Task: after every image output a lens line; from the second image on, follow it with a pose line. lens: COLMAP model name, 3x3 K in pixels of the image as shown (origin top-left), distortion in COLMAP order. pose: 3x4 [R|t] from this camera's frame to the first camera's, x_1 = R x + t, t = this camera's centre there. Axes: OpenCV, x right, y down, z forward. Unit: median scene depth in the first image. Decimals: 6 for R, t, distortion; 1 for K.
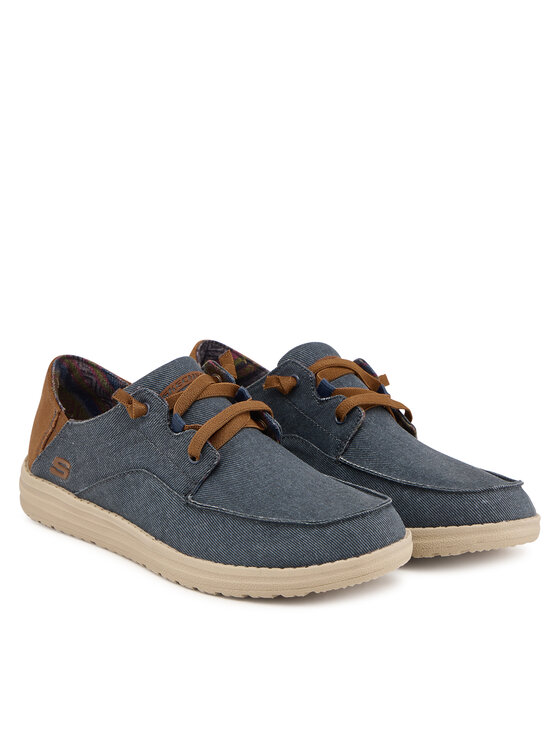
lens RADIAL K [[2199.8, 0, 280.1], [0, 2199.8, 372.9], [0, 0, 1]] dist [-0.106890, 0.000000]
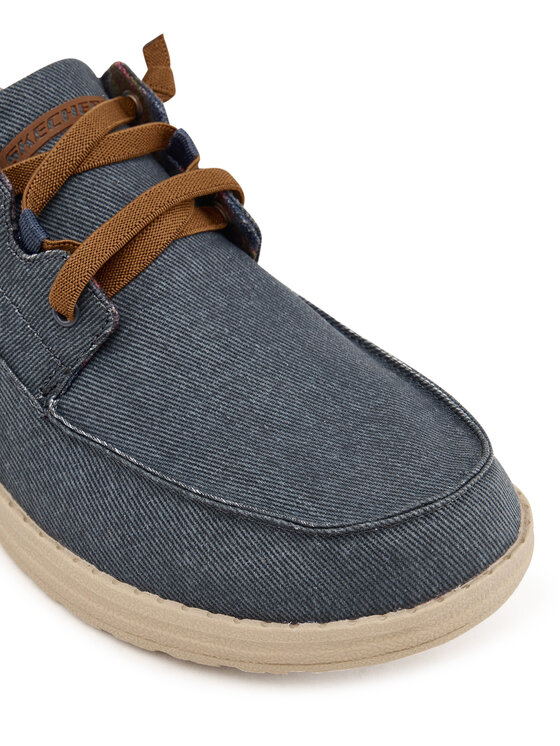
lens RADIAL K [[1415.2, 0, 278.1], [0, 1415.2, 372.3], [0, 0, 1]] dist [0.019360, 0.000000]
pose [[0.998786, 0.034079, -0.035573, 0.016753], [-0.018763, 0.930845, 0.364932, -0.059090], [0.045549, -0.363821, 0.930354, 0.723668]]
